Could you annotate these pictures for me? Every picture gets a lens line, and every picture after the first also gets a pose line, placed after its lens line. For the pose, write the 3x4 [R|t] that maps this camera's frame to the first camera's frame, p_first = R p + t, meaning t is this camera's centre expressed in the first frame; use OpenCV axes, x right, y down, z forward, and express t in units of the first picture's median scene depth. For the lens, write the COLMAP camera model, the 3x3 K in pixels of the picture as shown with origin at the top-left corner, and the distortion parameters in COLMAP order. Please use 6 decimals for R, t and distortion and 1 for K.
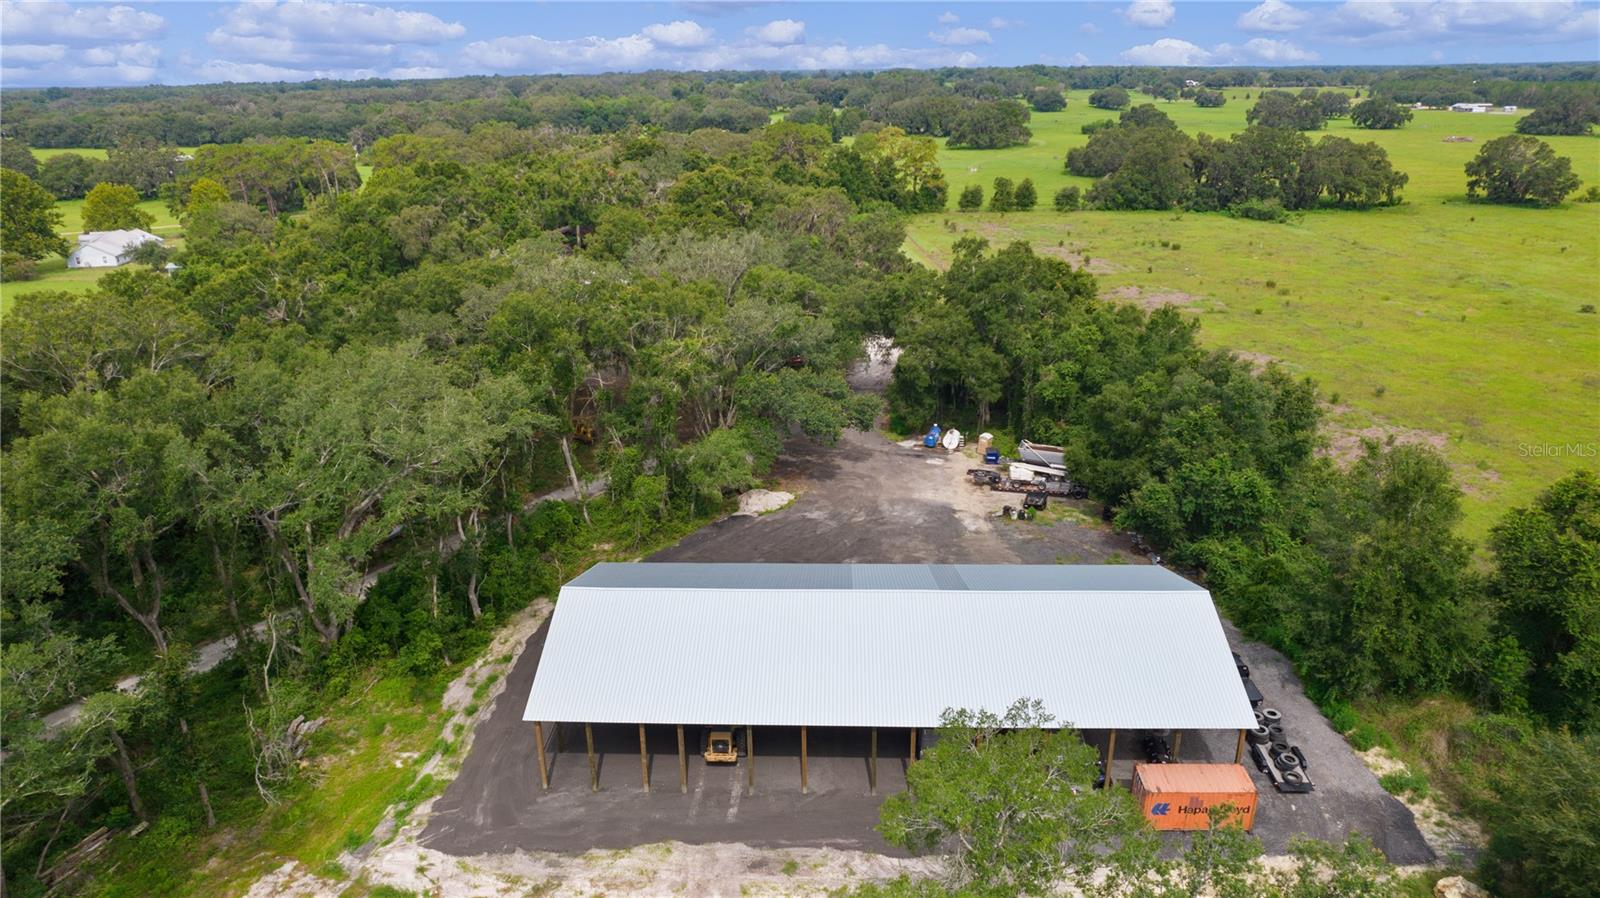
lens RADIAL K [[1028.2, 0, 800.0], [0, 1028.2, 449.0], [0, 0, 1]] dist [-0.077429, 0.067306]
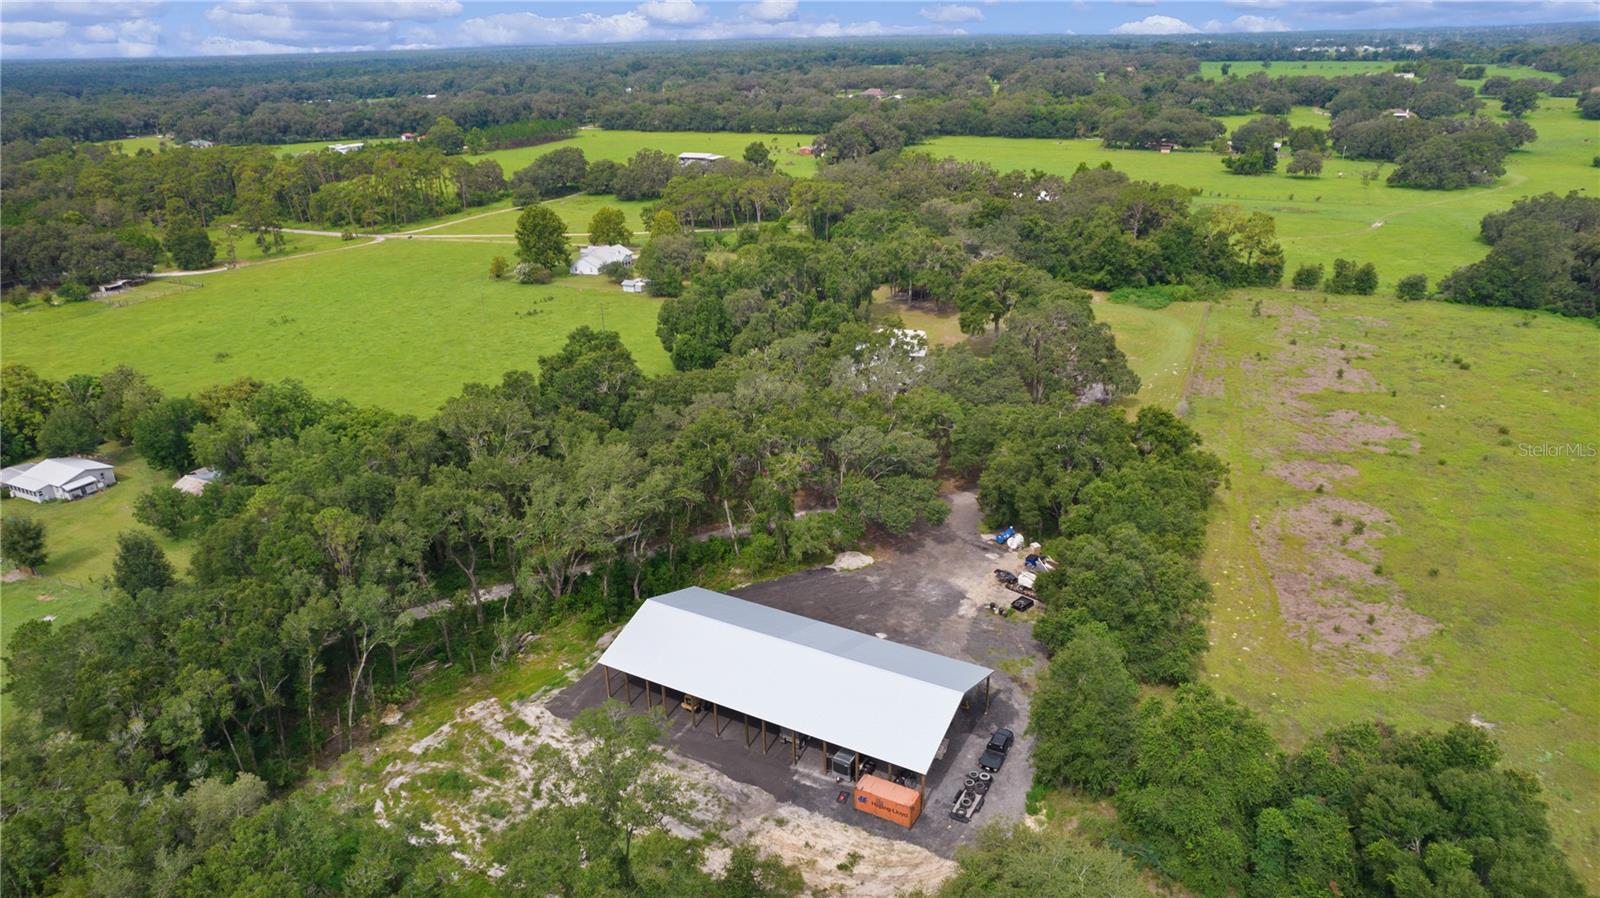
lens RADIAL K [[1028.2, 0, 800.0], [0, 1028.2, 449.0], [0, 0, 1]] dist [-0.077429, 0.067306]
pose [[0.889618, 0.168909, -0.424321, 0.534576], [-0.152027, 0.985631, 0.073615, -0.221649], [0.430659, -0.000981, 0.902514, -0.407027]]
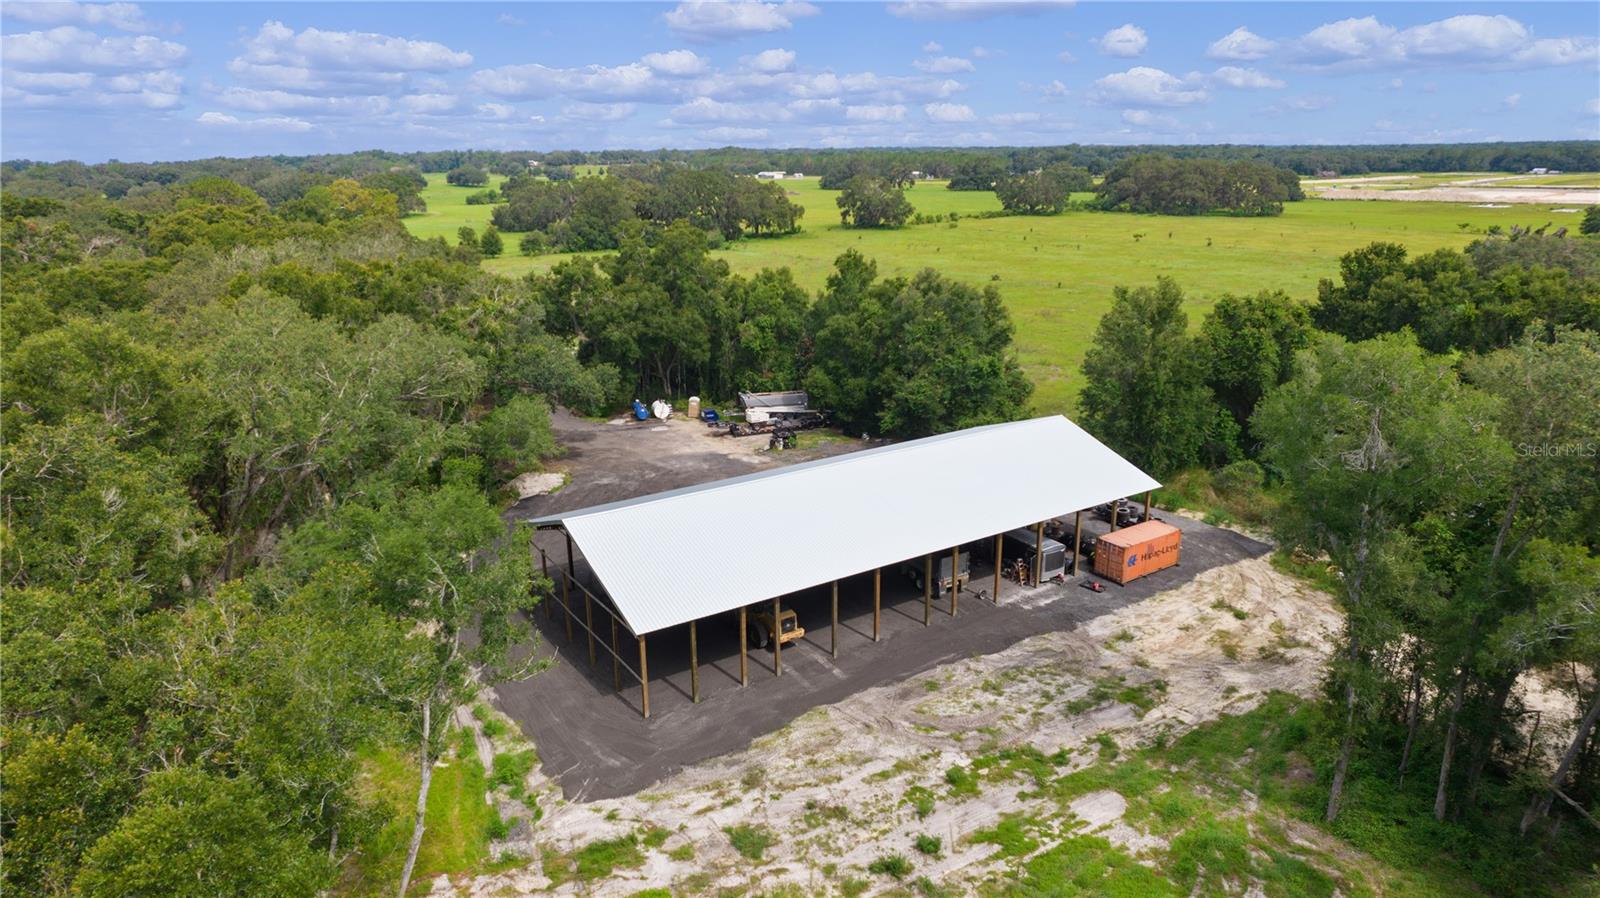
lens RADIAL K [[1028.2, 0, 800.0], [0, 1028.2, 449.0], [0, 0, 1]] dist [-0.077429, 0.067306]
pose [[0.813407, -0.161329, 0.558876, -0.380090], [0.206400, 0.978302, -0.017998, 0.091237], [-0.543846, 0.129991, 0.829056, 0.092008]]
